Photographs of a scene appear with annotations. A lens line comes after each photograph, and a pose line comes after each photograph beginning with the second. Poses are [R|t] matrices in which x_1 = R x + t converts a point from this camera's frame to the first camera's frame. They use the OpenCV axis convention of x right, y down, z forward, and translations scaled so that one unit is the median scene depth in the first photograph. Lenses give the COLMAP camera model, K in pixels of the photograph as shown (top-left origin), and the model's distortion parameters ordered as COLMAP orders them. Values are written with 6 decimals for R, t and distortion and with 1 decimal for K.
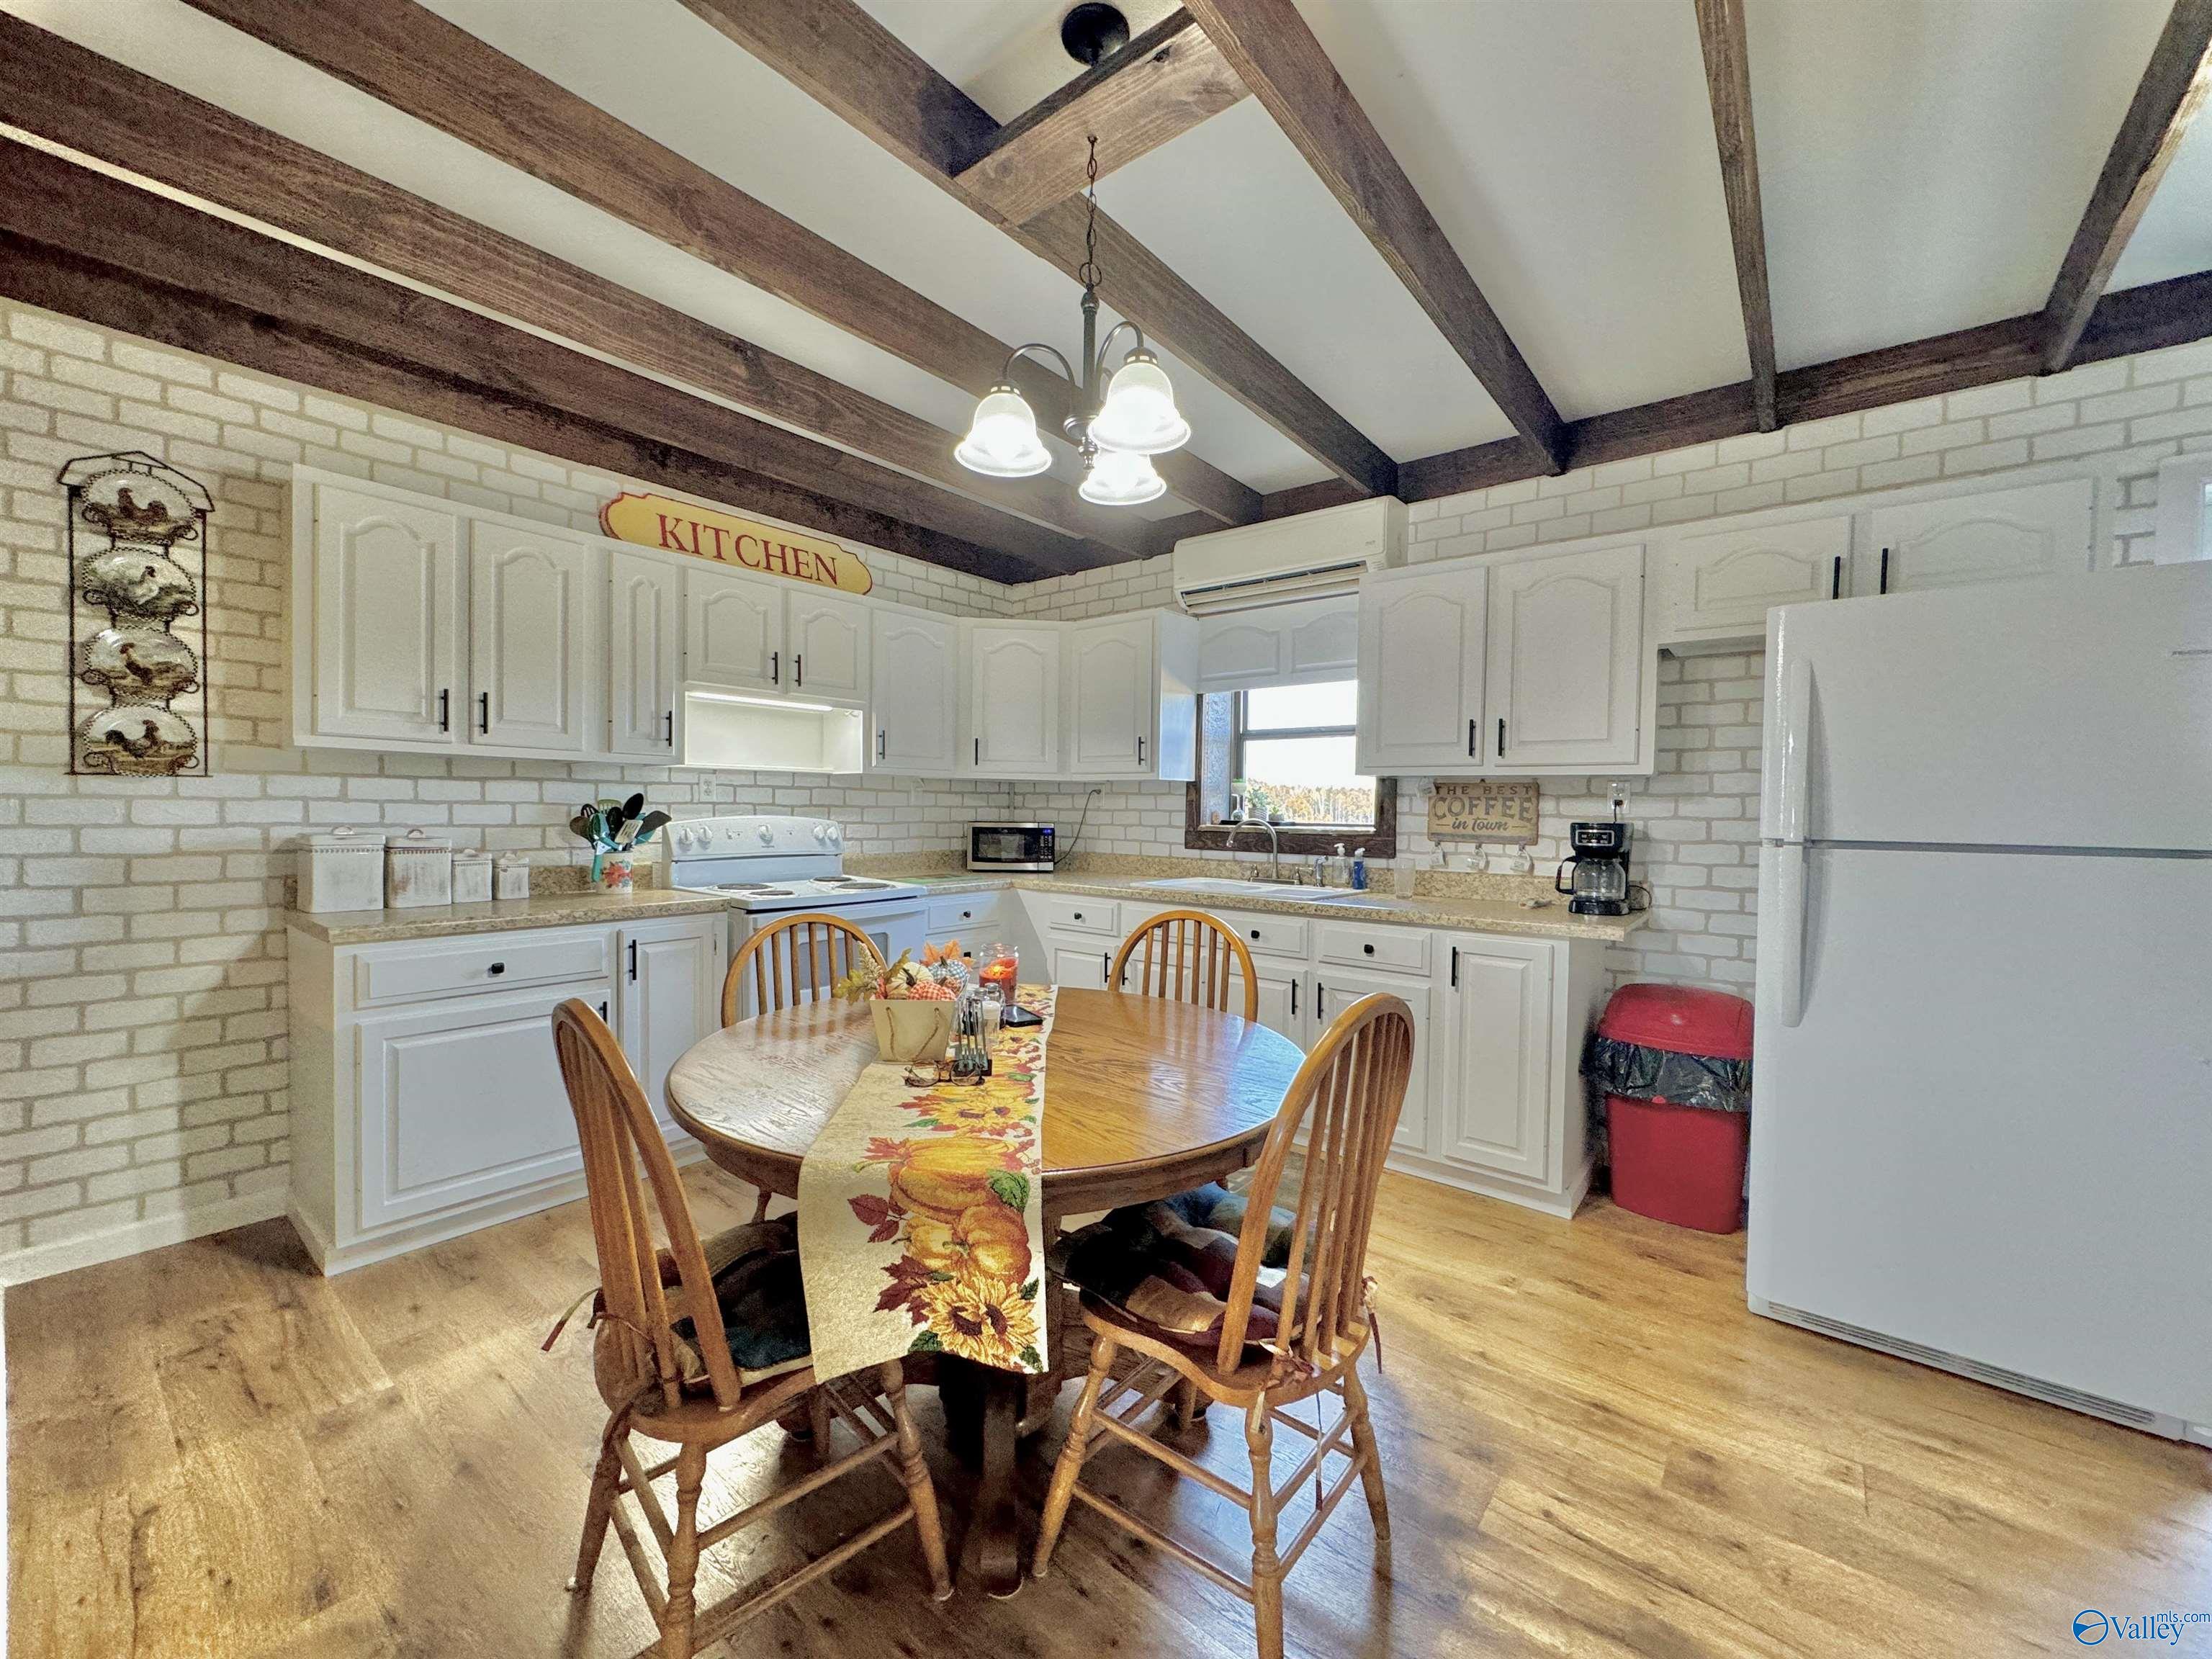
lens RADIAL K [[883.3, 0, 1102.8], [0, 883.3, 829.5], [0, 0, 1]] dist [-0.000932, 0.000199]
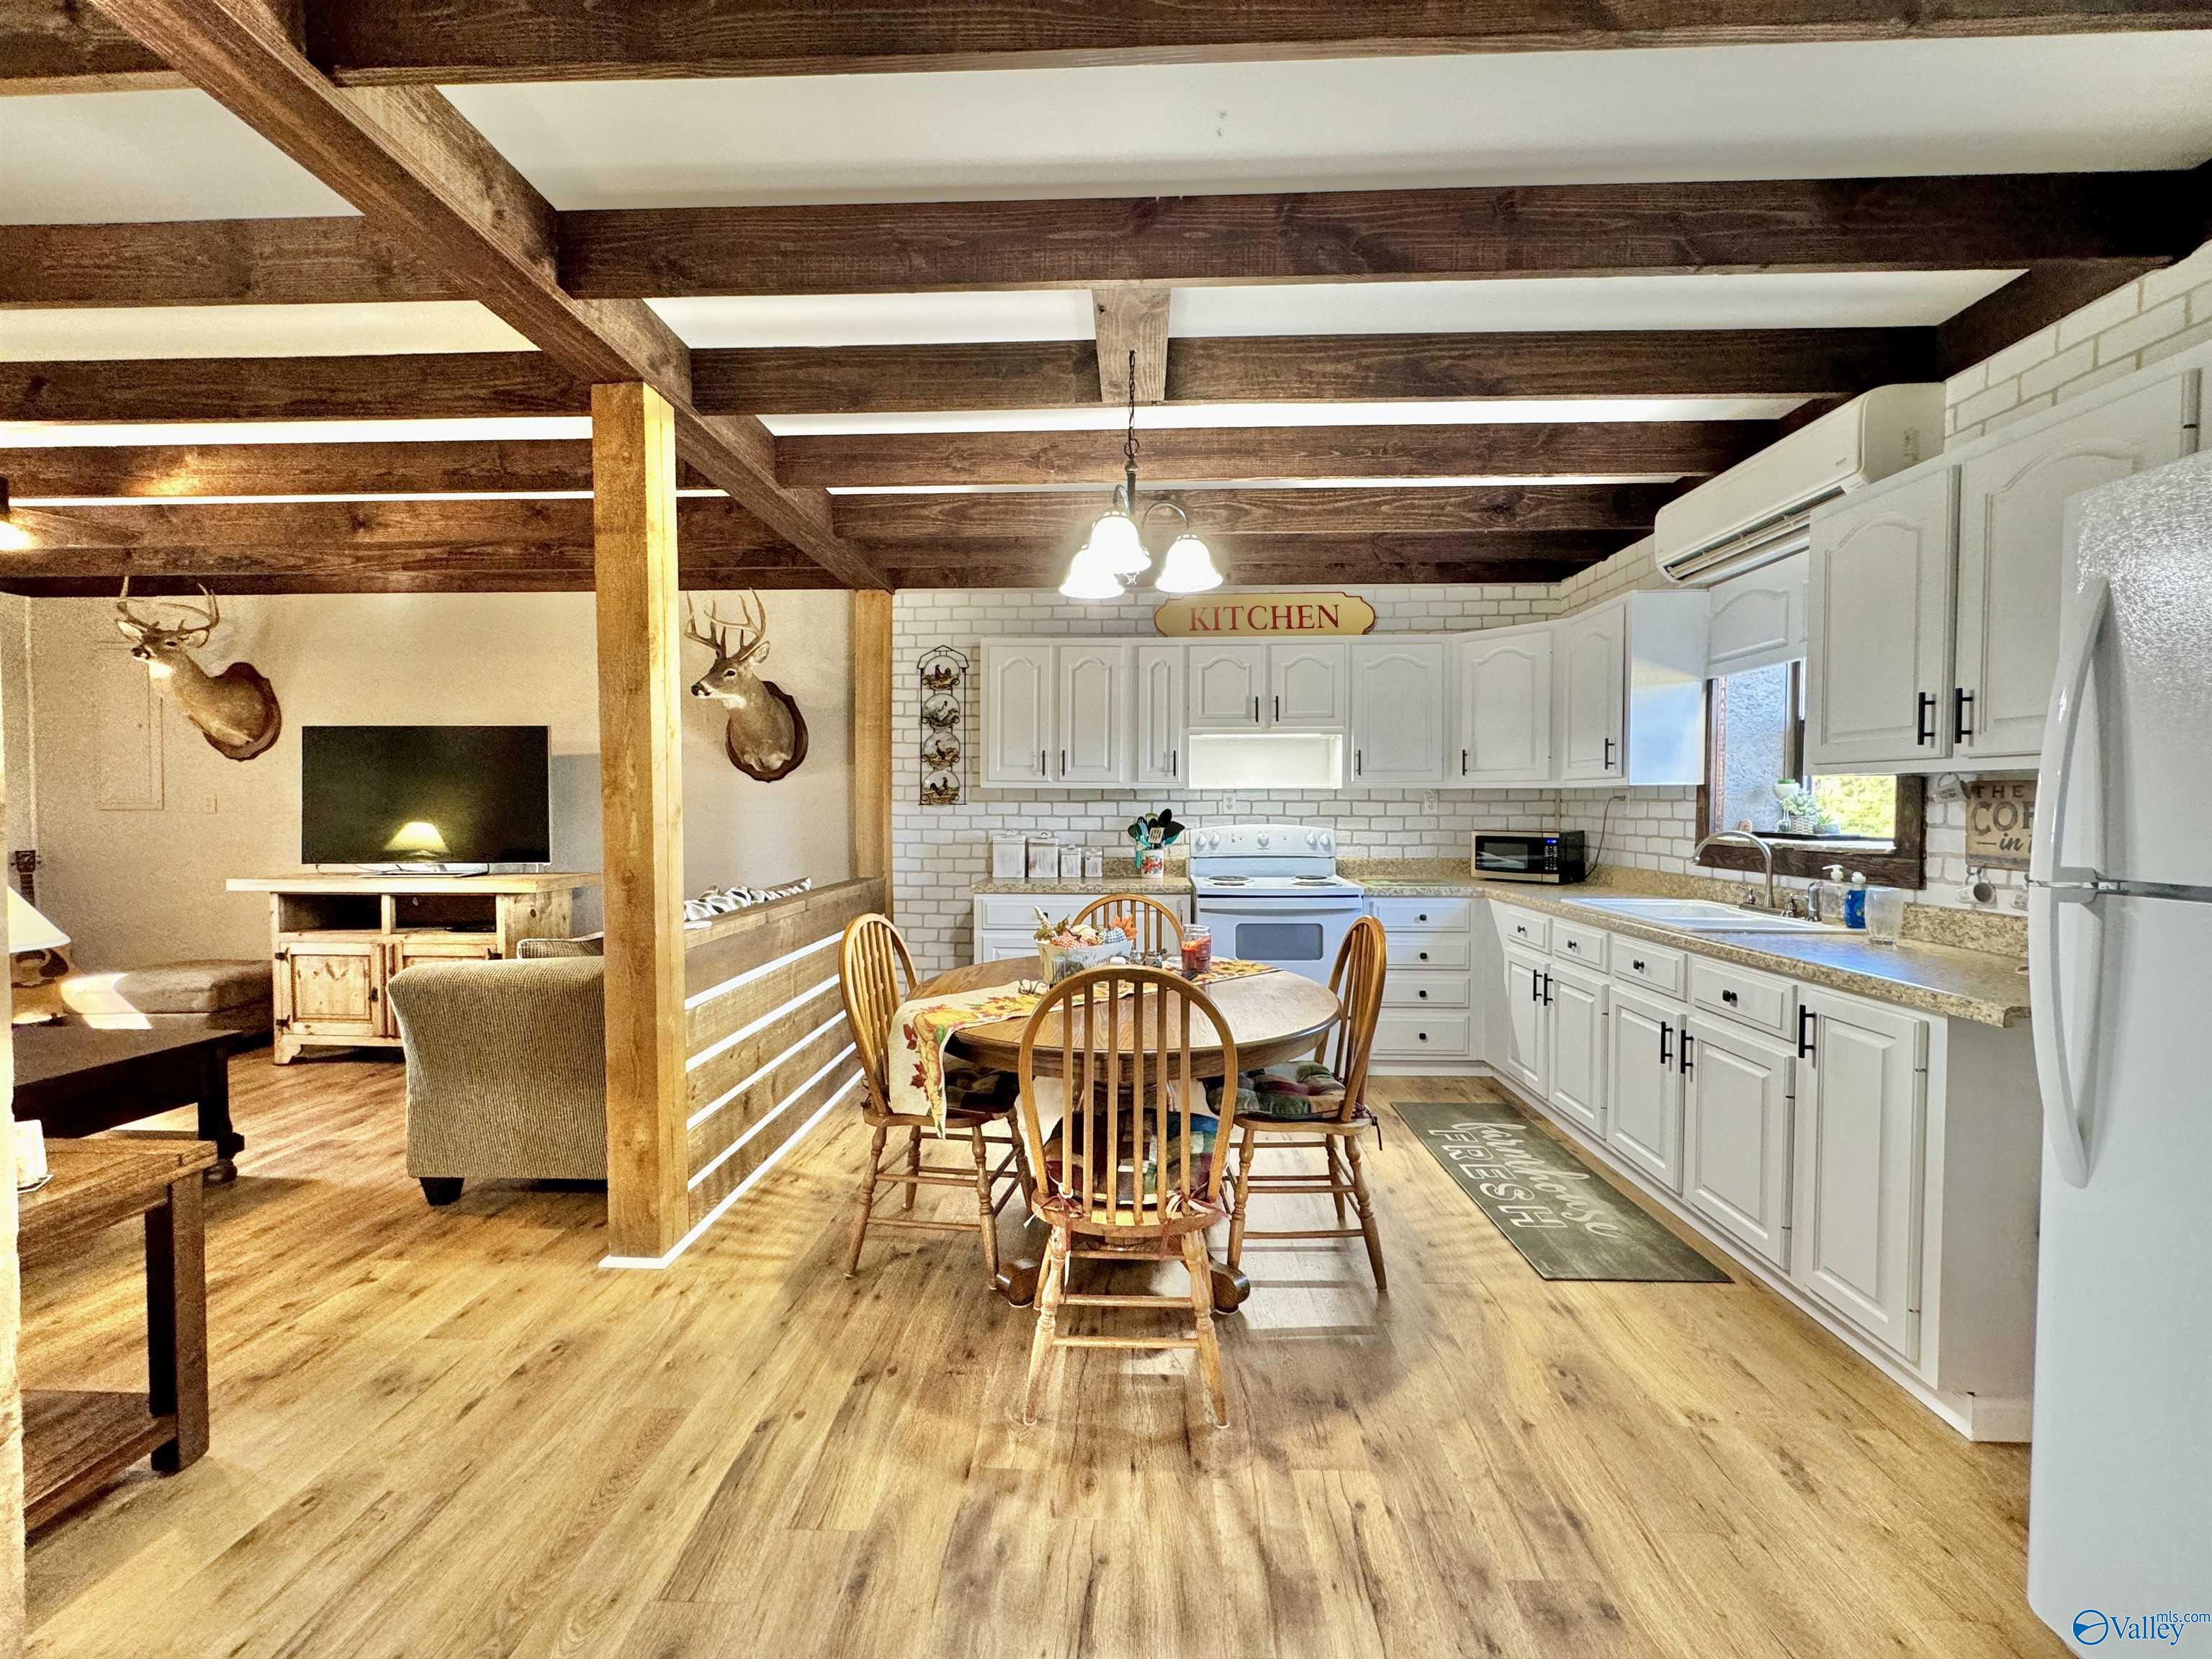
lens RADIAL K [[879.9, 0, 1102.4], [0, 879.9, 829.5], [0, 0, 1]] dist [-0.000363, 0.000263]
pose [[0.597515, 0.009336, -0.801804, 0.610321], [-0.011868, 0.999926, 0.002799, -0.011174], [0.801770, 0.007843, 0.597581, 0.069612]]
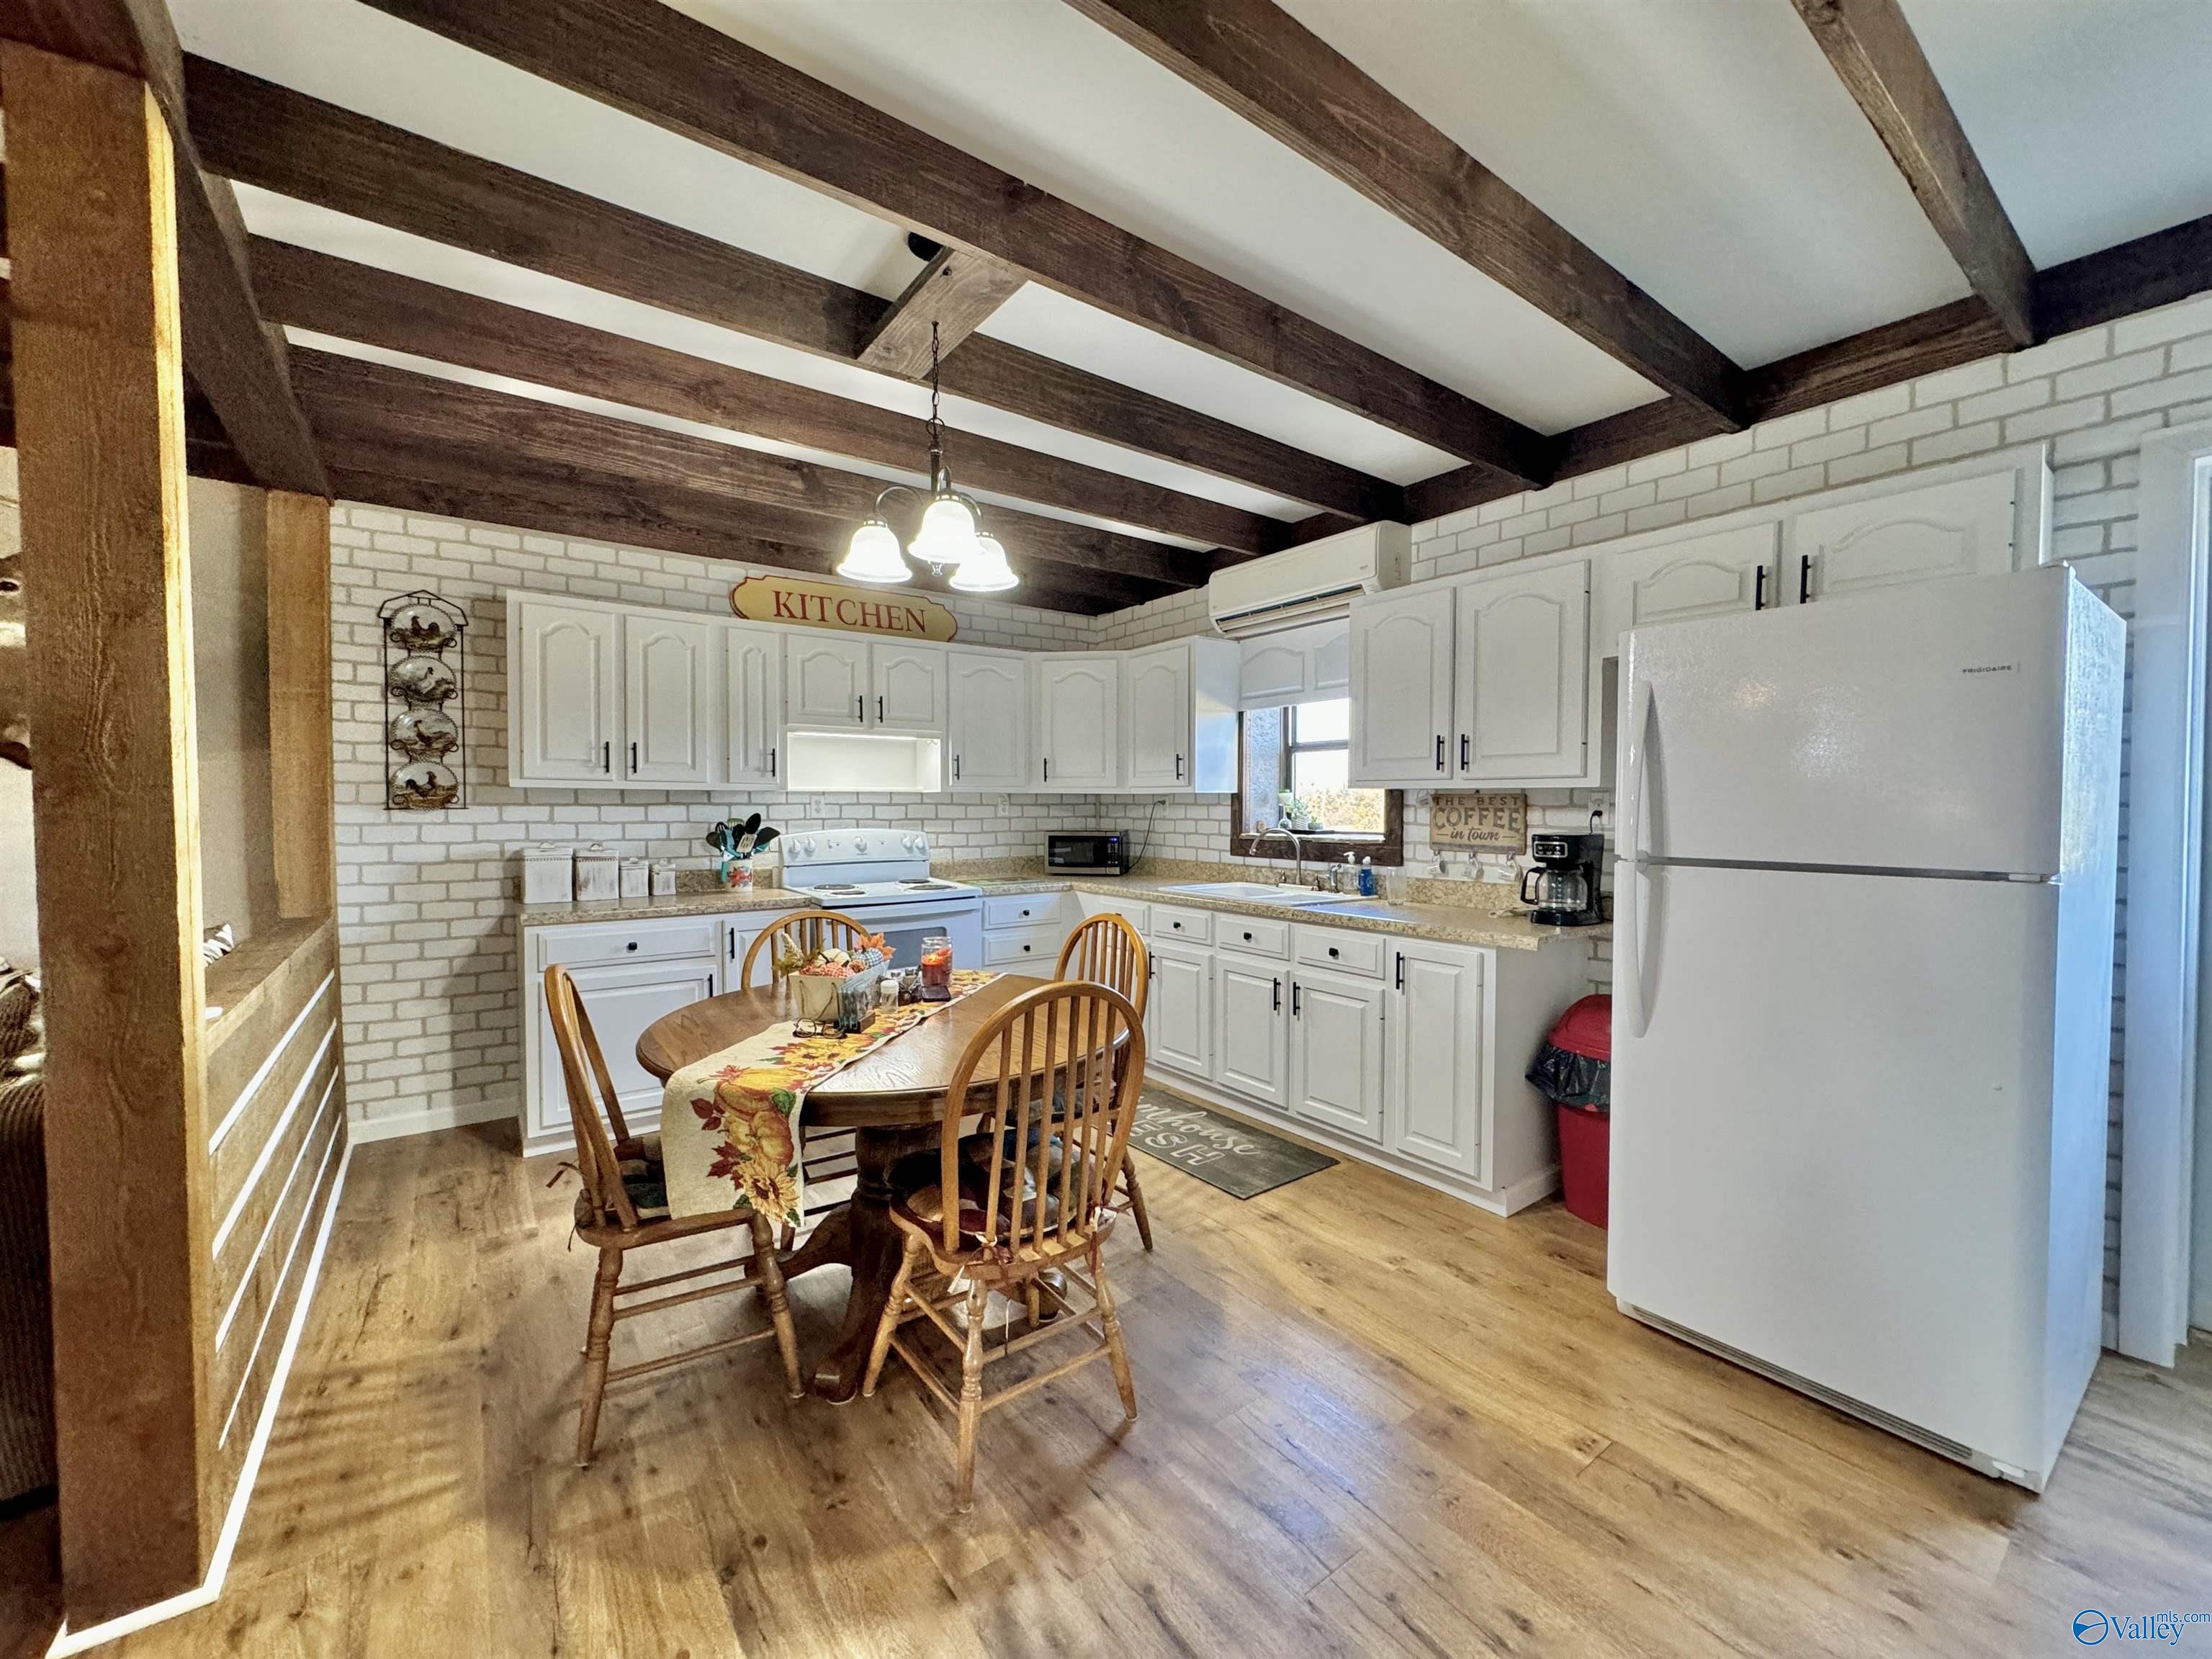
lens RADIAL K [[879.9, 0, 1102.4], [0, 879.9, 829.5], [0, 0, 1]] dist [-0.000363, 0.000263]
pose [[0.966937, -0.005543, -0.254955, 0.308700], [0.006214, 0.999979, 0.001828, -0.018251], [0.254940, -0.003352, 0.966951, -0.111041]]
